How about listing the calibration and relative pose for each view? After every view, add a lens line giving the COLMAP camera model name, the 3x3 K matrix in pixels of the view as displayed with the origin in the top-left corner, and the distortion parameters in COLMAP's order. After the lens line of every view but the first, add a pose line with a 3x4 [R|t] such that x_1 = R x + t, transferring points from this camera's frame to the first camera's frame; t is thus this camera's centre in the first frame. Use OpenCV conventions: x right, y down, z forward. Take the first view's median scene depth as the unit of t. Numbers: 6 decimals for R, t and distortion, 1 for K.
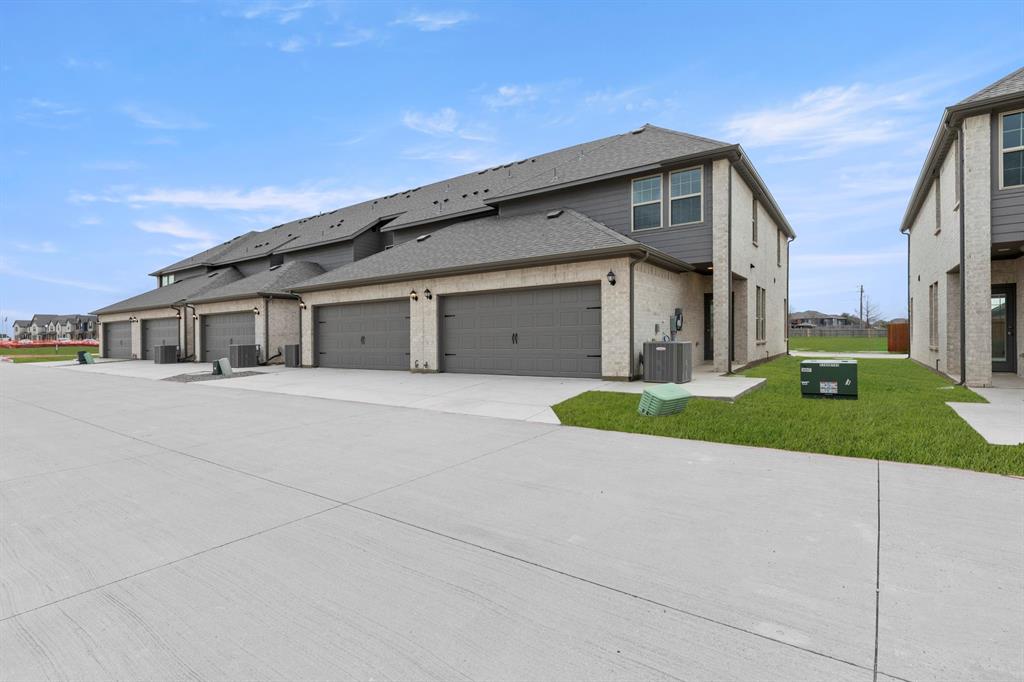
lens RADIAL K [[476.2, 0, 520.2], [0, 476.2, 342.8], [0, 0, 1]] dist [-0.000617, -0.000067]
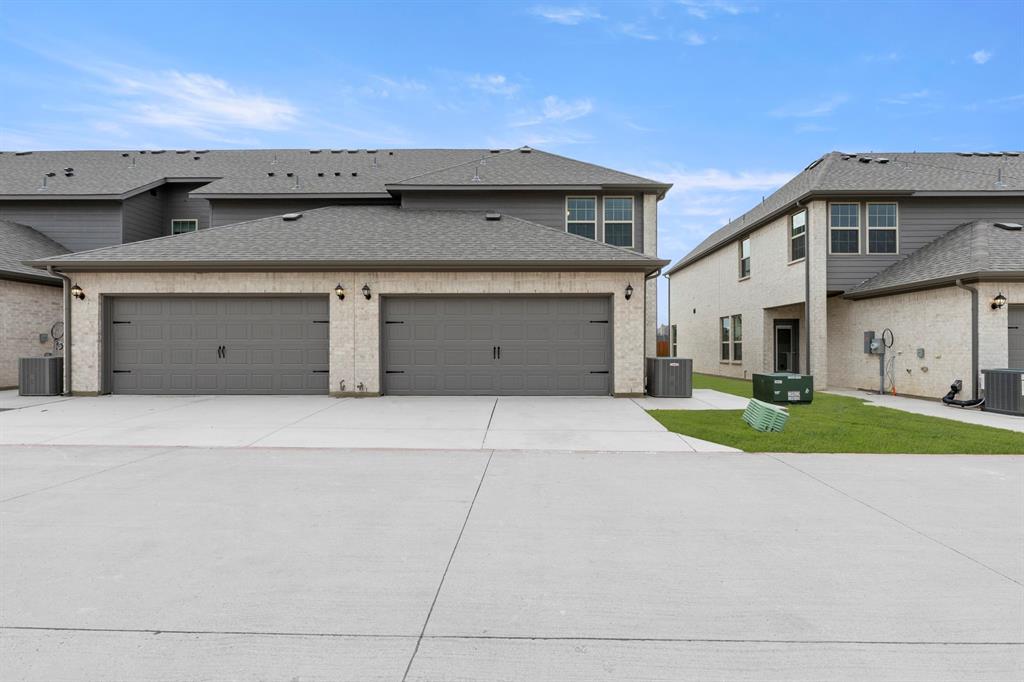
lens RADIAL K [[455.9, 0, 512.5], [0, 455.9, 350.3], [0, 0, 1]] dist [-0.004304, 0.003293]
pose [[0.834078, 0.016273, 0.551406, -0.391449], [-0.006804, 0.999792, -0.019214, 0.002240], [-0.551604, 0.012274, 0.834016, 0.267225]]
